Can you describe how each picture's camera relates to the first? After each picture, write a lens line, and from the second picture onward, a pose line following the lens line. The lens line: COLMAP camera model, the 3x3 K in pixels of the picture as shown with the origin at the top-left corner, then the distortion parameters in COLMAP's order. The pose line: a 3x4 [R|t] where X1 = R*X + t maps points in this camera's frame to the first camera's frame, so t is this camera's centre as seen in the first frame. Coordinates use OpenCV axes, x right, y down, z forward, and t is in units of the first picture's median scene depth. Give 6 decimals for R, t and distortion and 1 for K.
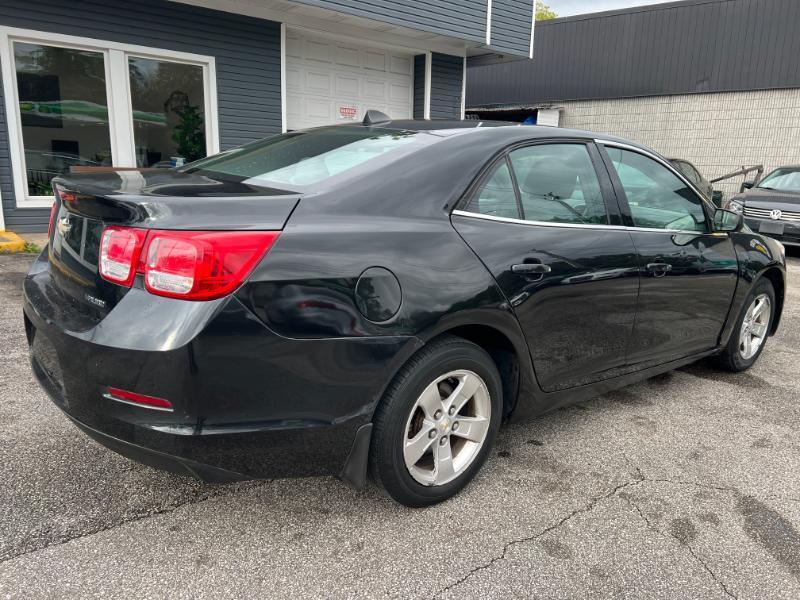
lens RADIAL K [[602.3, 0, 405.7], [0, 602.3, 304.8], [0, 0, 1]] dist [0.045355, -0.048694]
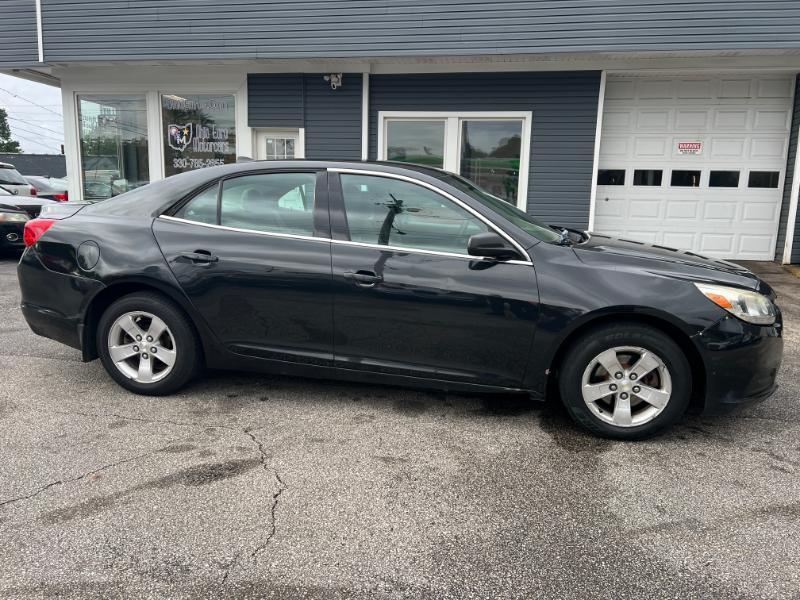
lens RADIAL K [[599.9, 0, 402.1], [0, 599.9, 301.5], [0, 0, 1]] dist [0.049829, -0.057604]
pose [[0.641815, 0.115797, -0.758066, 0.480646], [-0.174190, 0.984708, 0.002939, -0.012406], [0.746814, 0.130161, 0.652171, 0.121968]]
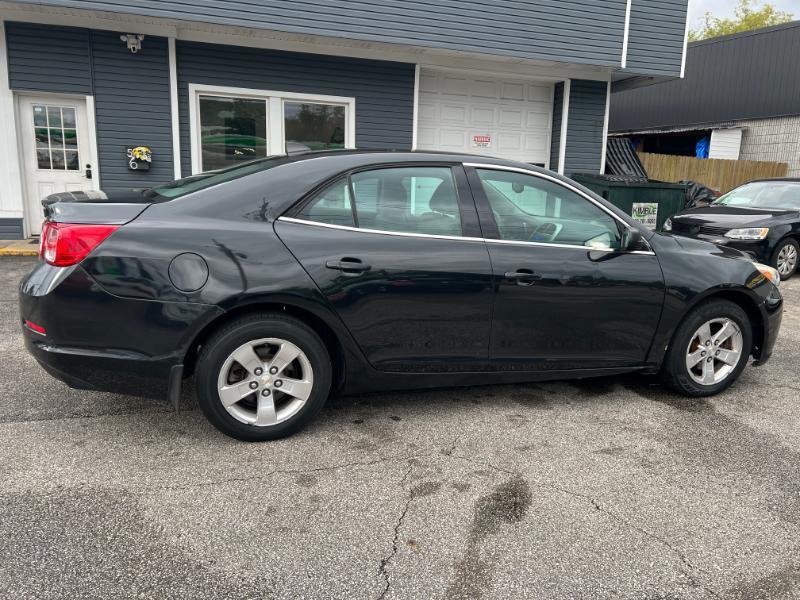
lens RADIAL K [[599.9, 0, 402.1], [0, 599.9, 301.5], [0, 0, 1]] dist [0.049829, -0.057604]
pose [[0.935233, 0.063365, -0.348315, 0.217365], [-0.079271, 0.996352, -0.031588, 0.013035], [0.345043, 0.057154, 0.936845, -0.035780]]
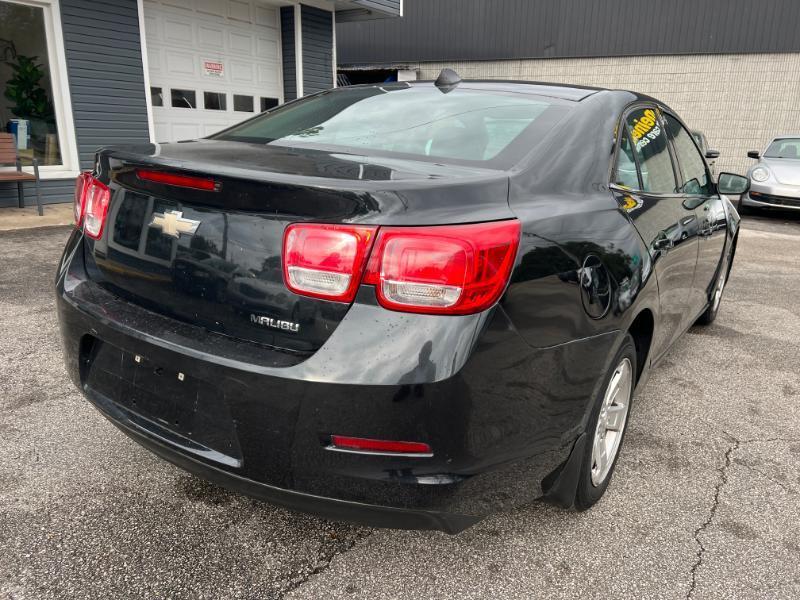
lens RADIAL K [[602.3, 0, 405.7], [0, 602.3, 304.8], [0, 0, 1]] dist [0.045355, -0.048694]
pose [[0.959280, -0.082130, 0.270251, -0.128750], [0.065777, 0.995443, 0.069037, -0.016482], [-0.274690, -0.048449, 0.960312, 0.055449]]
